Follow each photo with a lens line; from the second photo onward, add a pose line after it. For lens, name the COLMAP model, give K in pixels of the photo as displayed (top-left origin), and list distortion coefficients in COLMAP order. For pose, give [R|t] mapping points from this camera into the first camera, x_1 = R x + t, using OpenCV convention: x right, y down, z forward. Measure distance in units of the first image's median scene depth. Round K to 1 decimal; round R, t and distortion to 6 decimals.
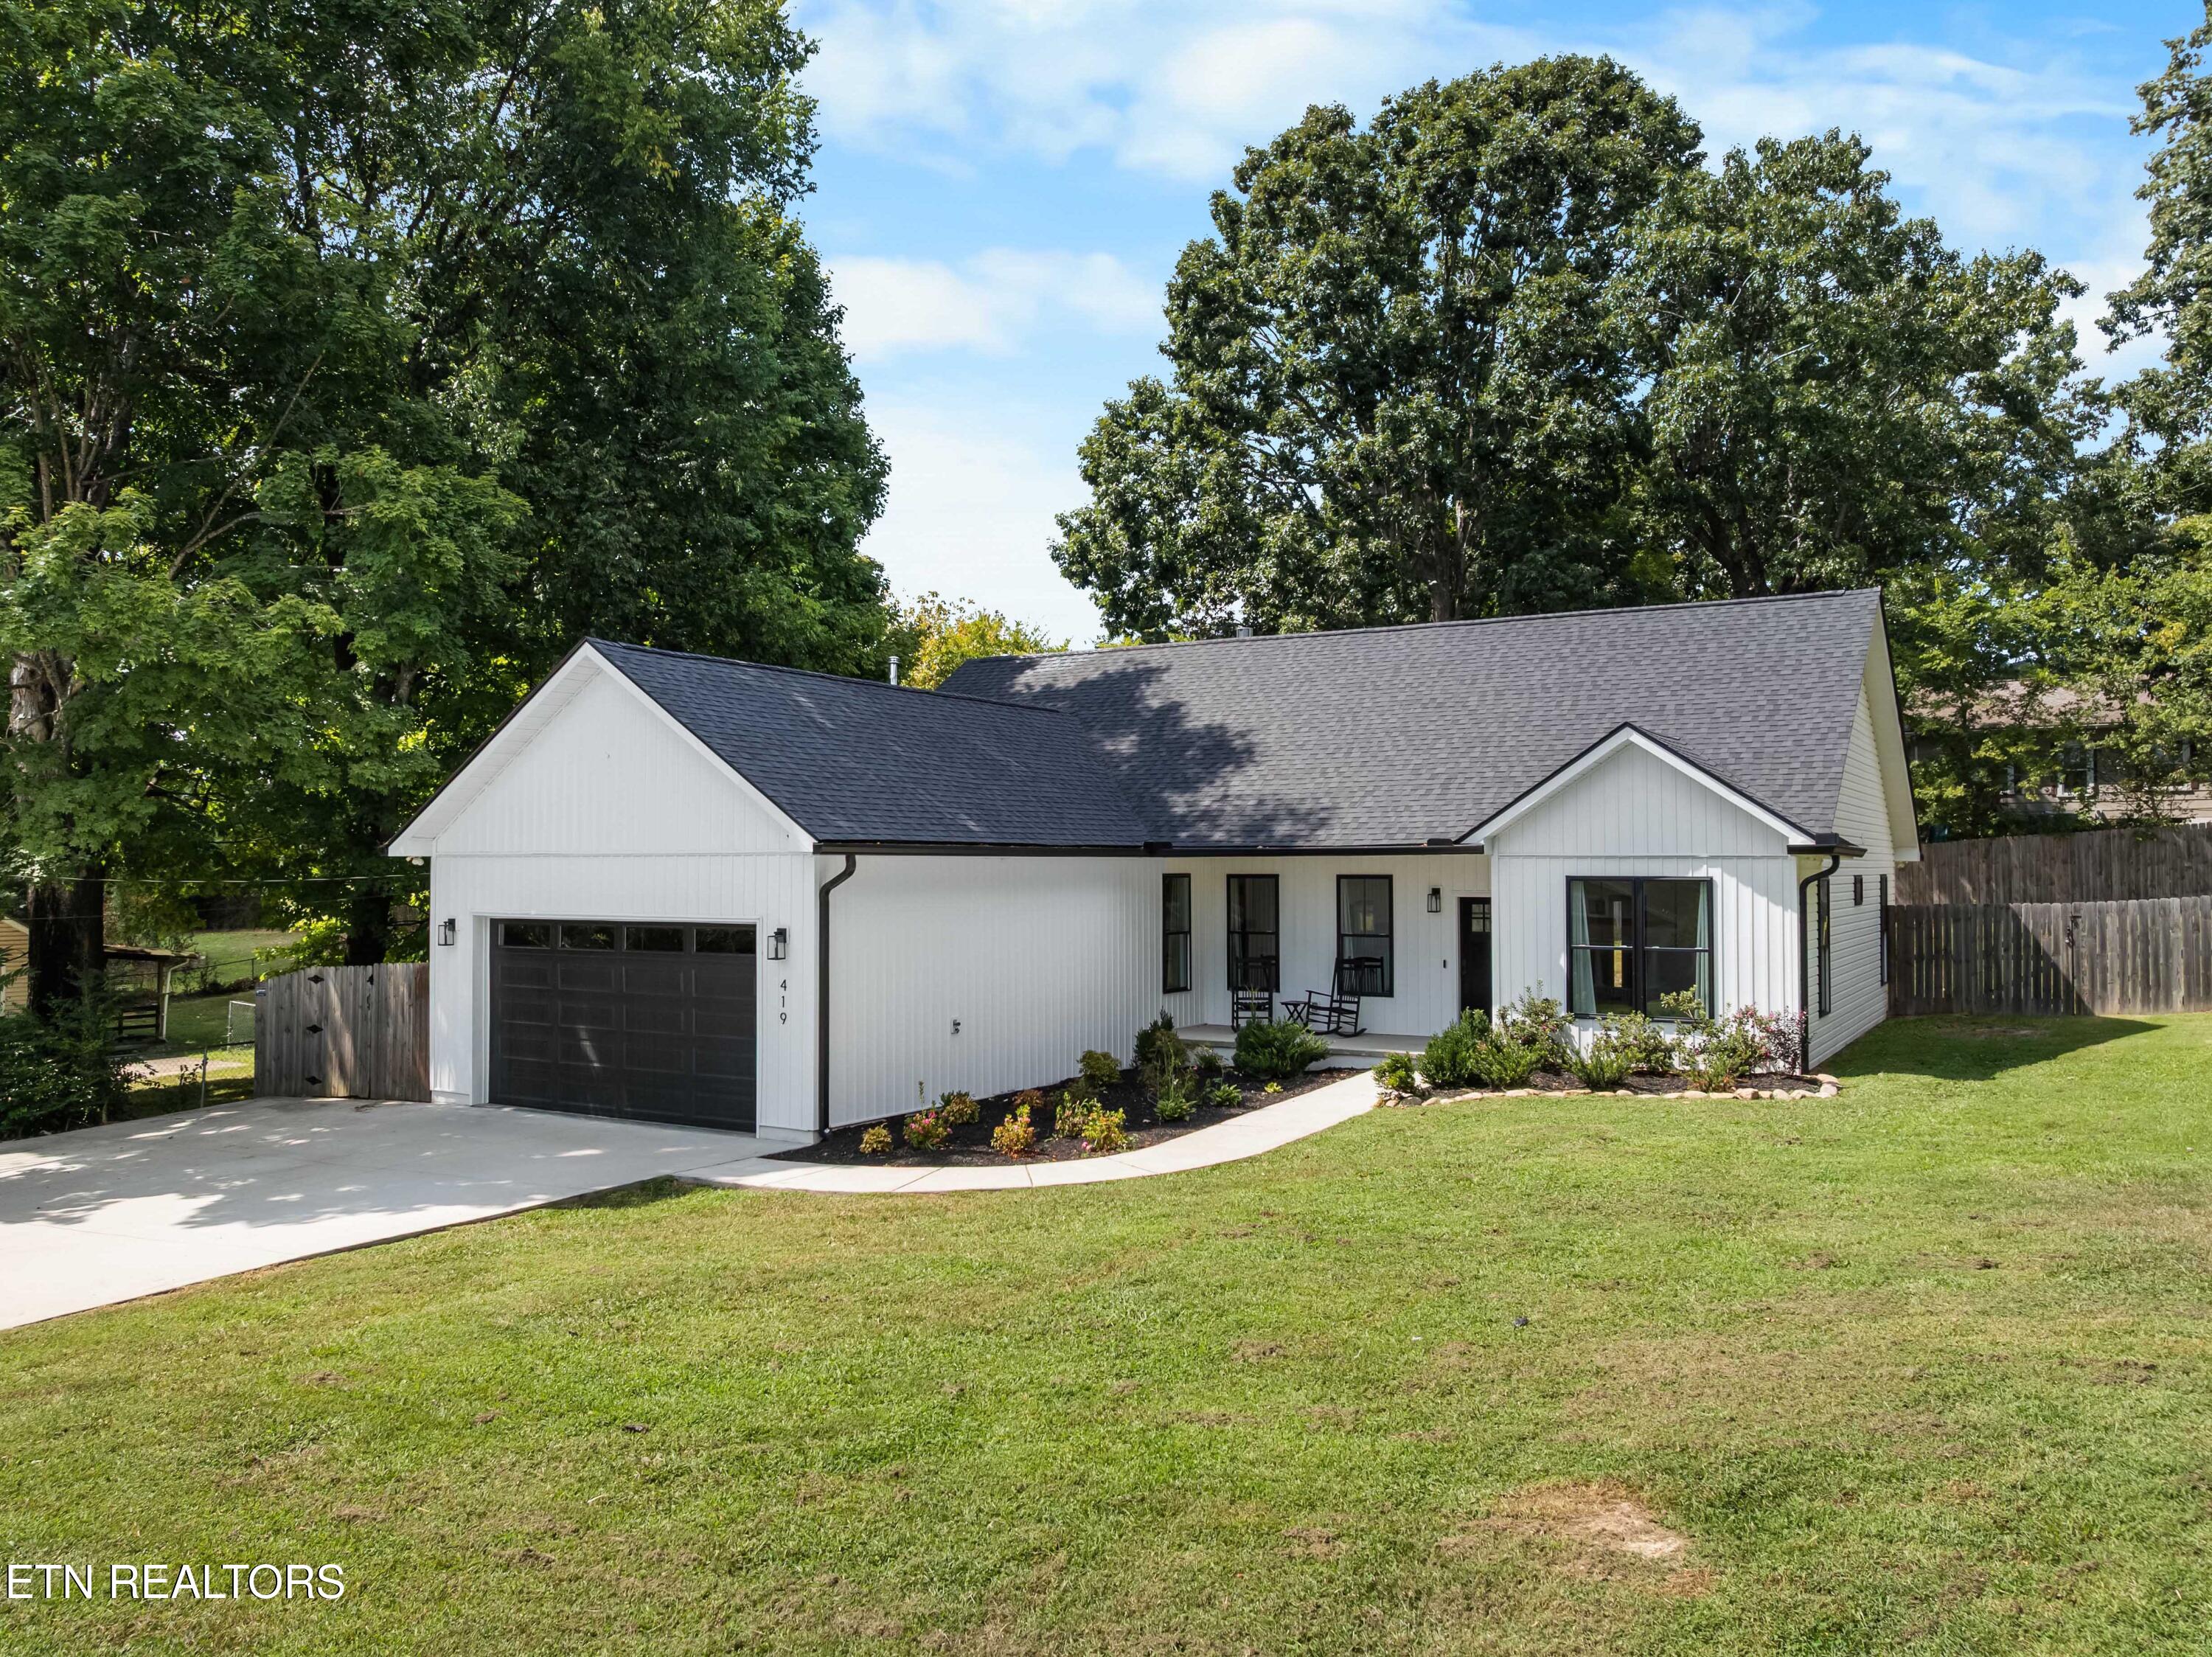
lens RADIAL K [[1606.5, 0, 1106.0], [0, 1606.5, 828.5], [0, 0, 1]] dist [-0.037784, -0.001510]
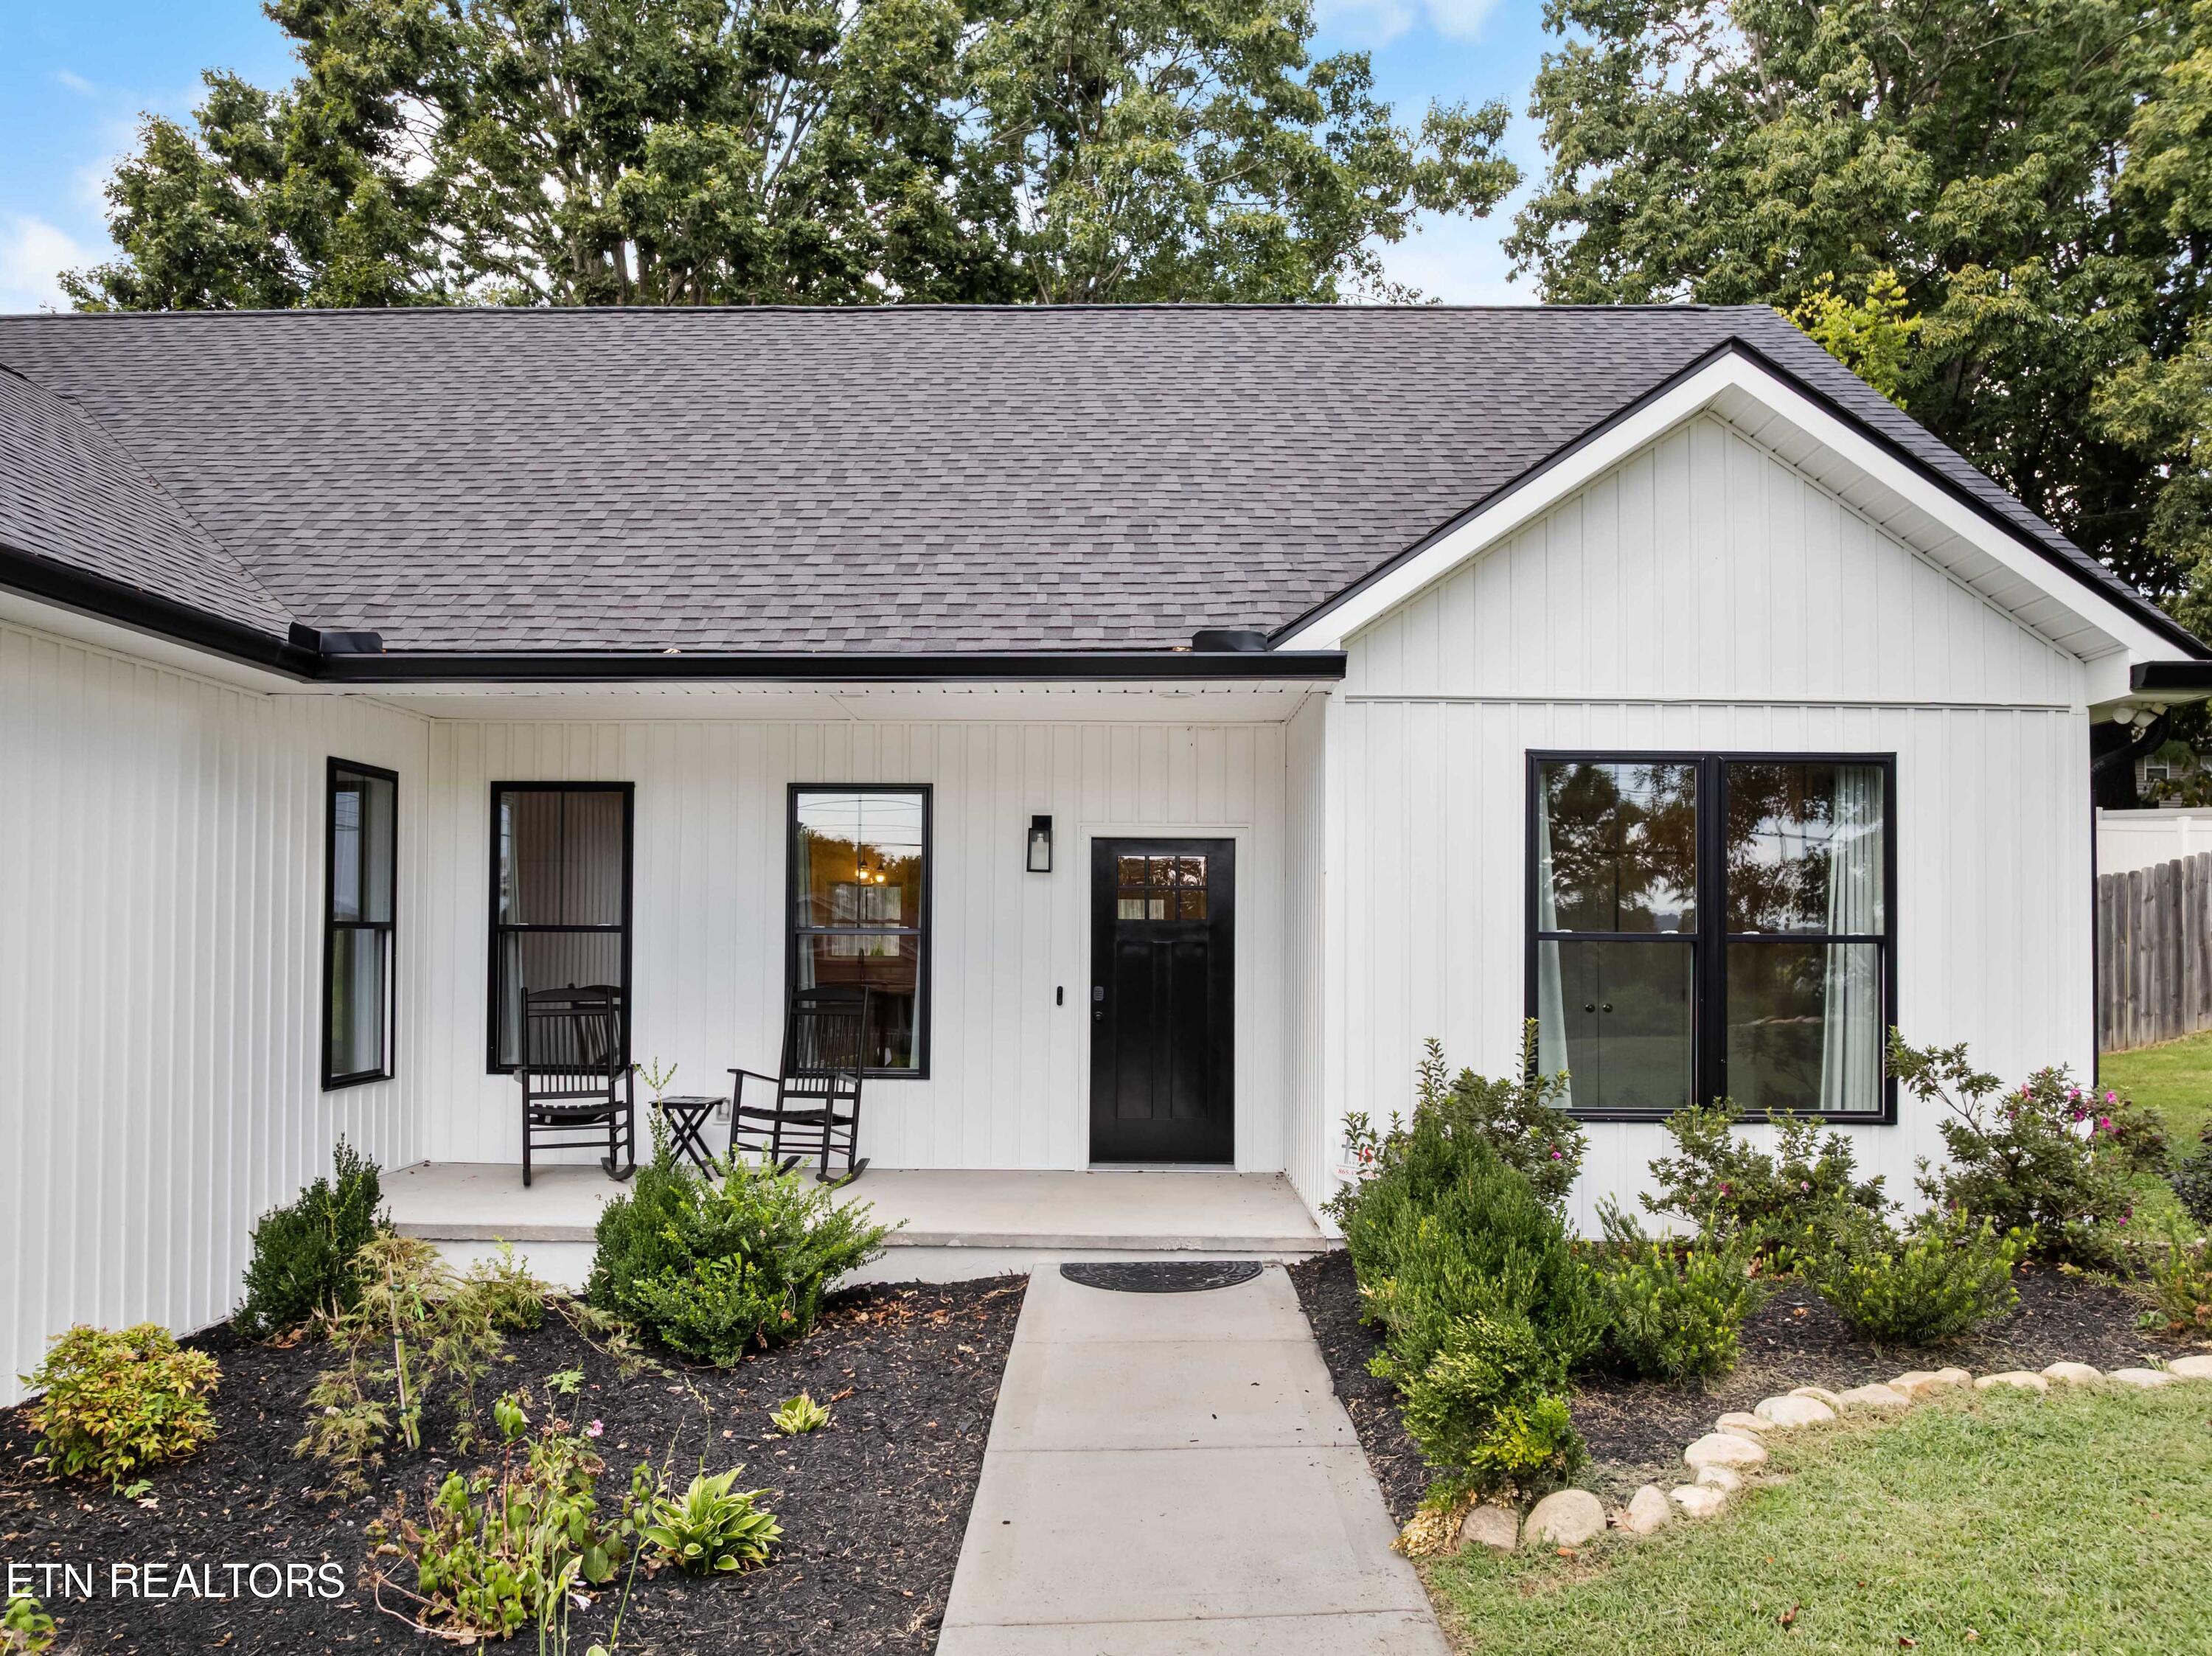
lens RADIAL K [[1689.3, 0, 1089.6], [0, 1689.3, 892.7], [0, 0, 1]] dist [-0.035977, -0.000201]
pose [[0.866601, 0.017210, 0.498705, -0.003208], [-0.019212, 0.999815, -0.001119, 0.060538], [-0.498632, -0.008612, 0.866771, 0.642304]]
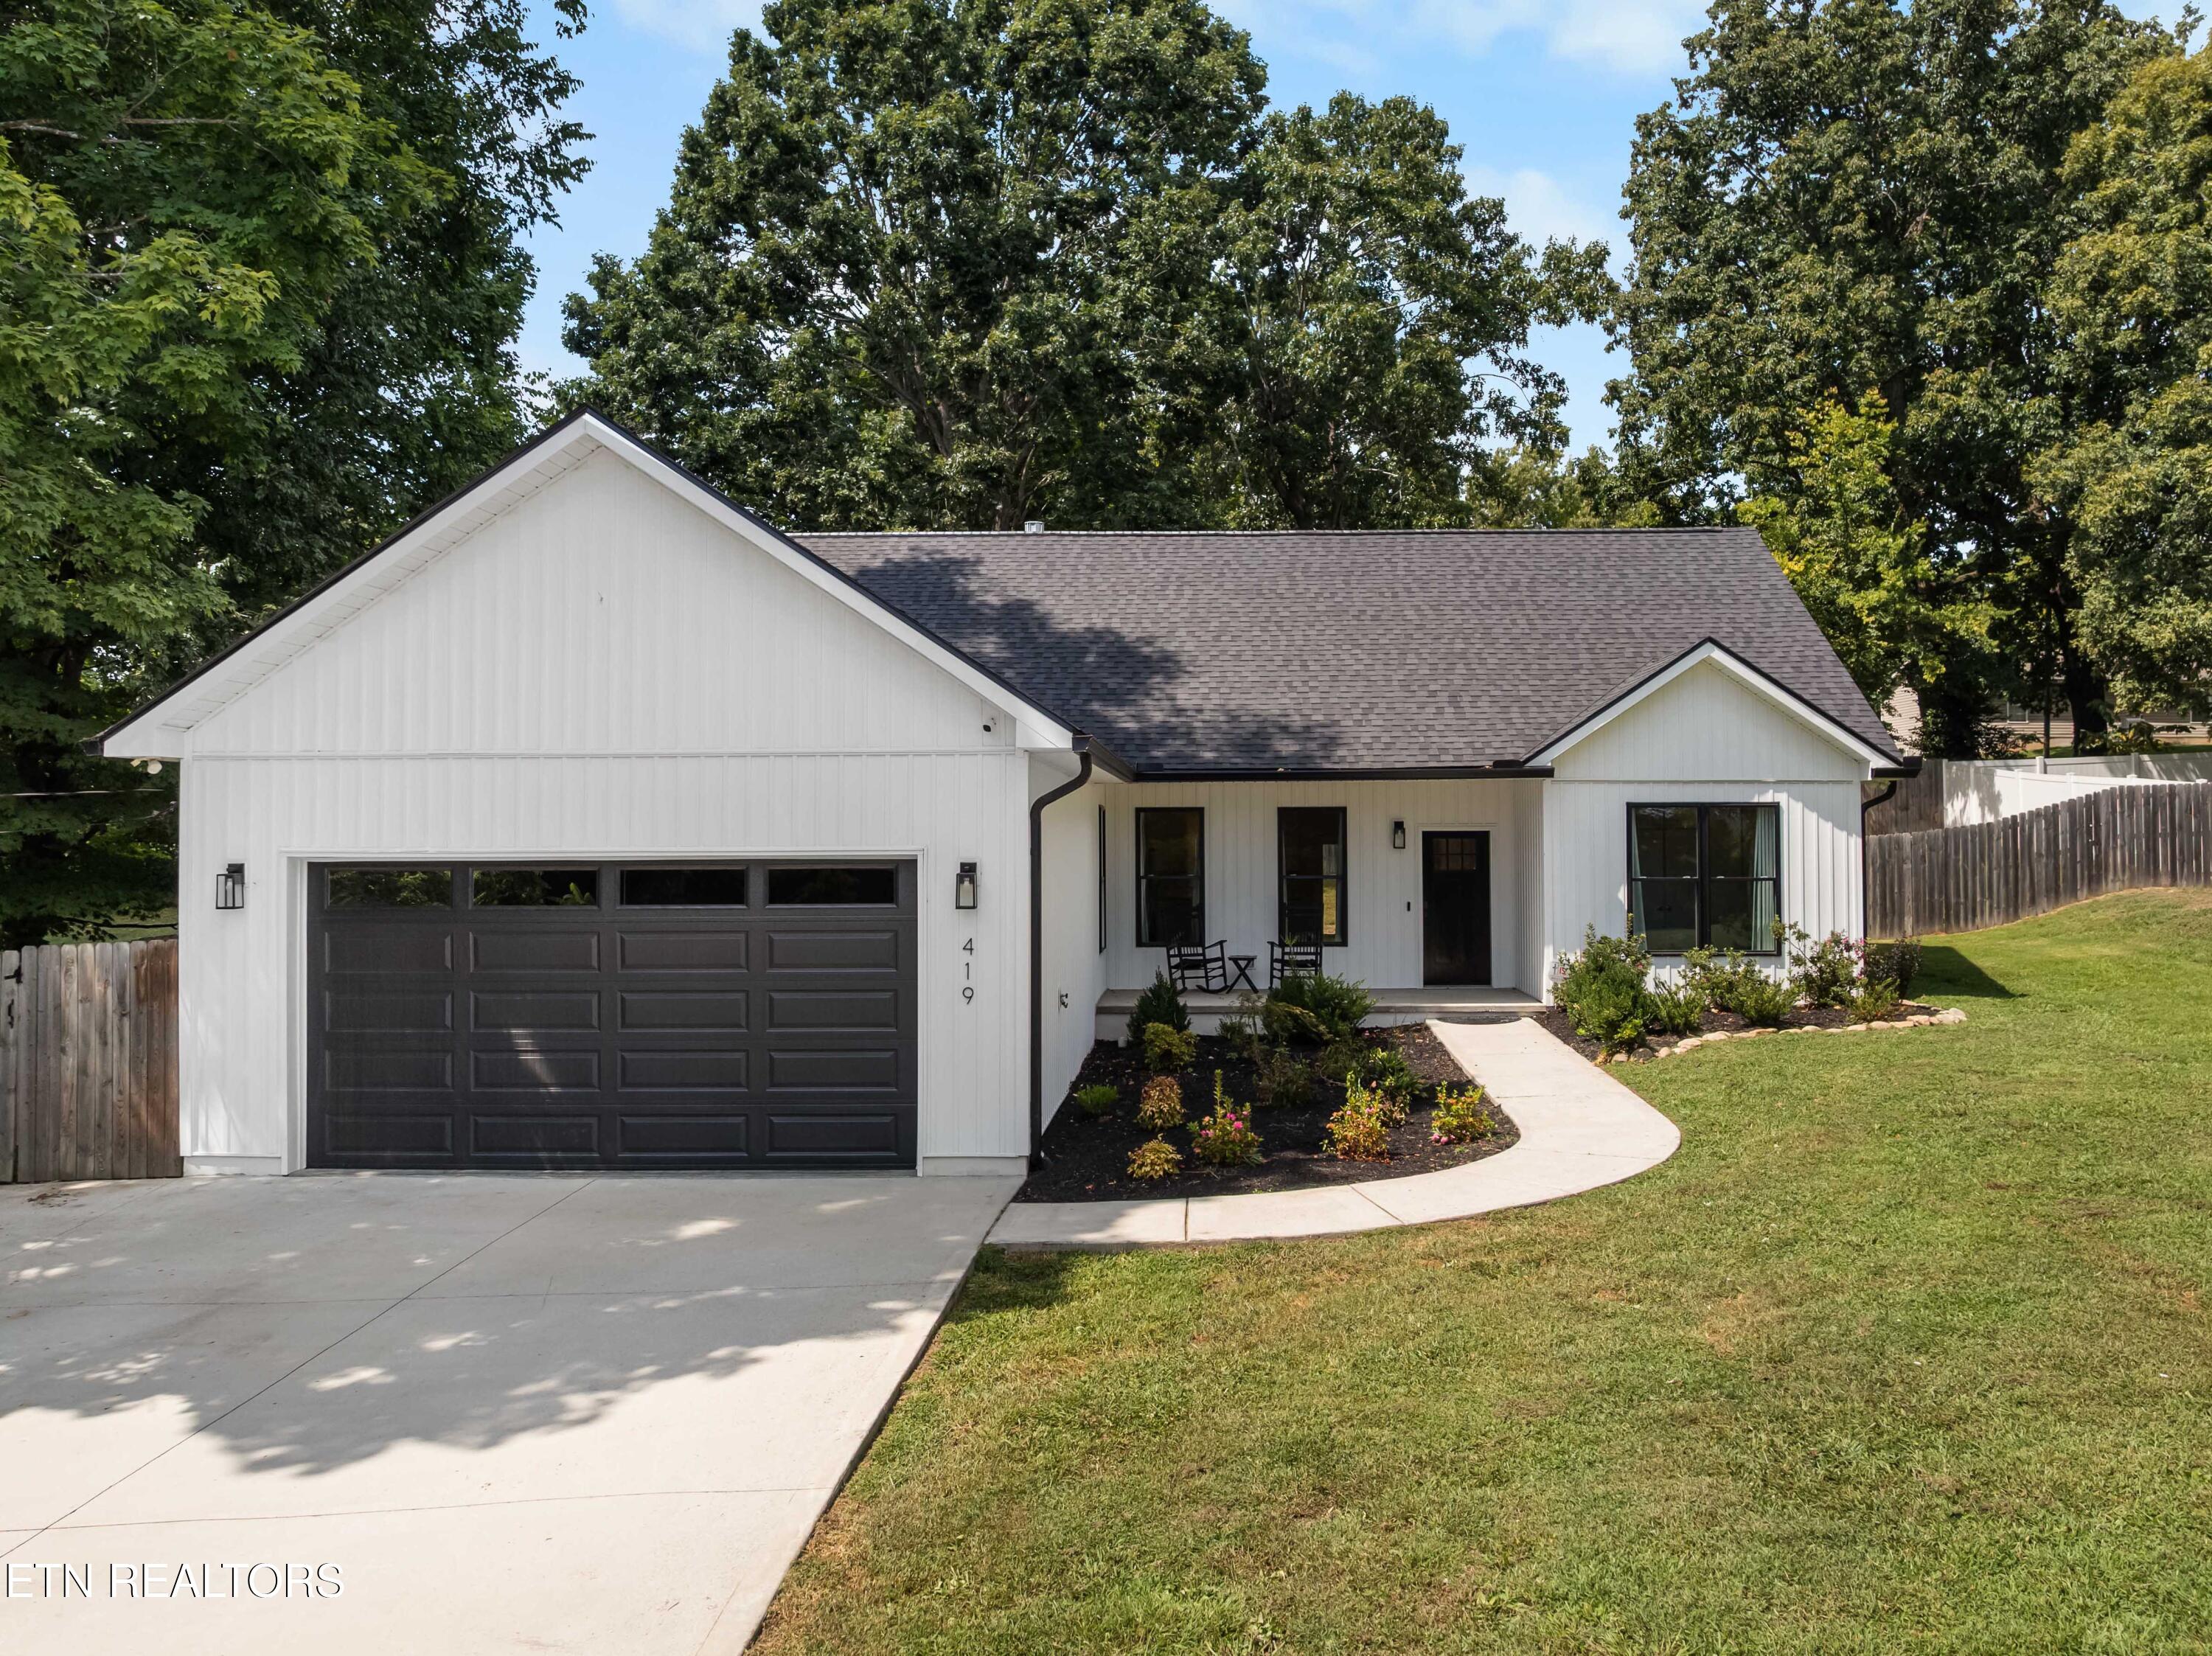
lens RADIAL K [[1666.0, 0, 1191.7], [0, 1666.0, 805.6], [0, 0, 1]] dist [-0.044022, -0.000611]
pose [[0.867040, 0.005061, 0.498212, -0.371542], [-0.007465, 0.999968, 0.002833, 0.027913], [-0.498182, -0.006175, 0.867050, 0.270163]]
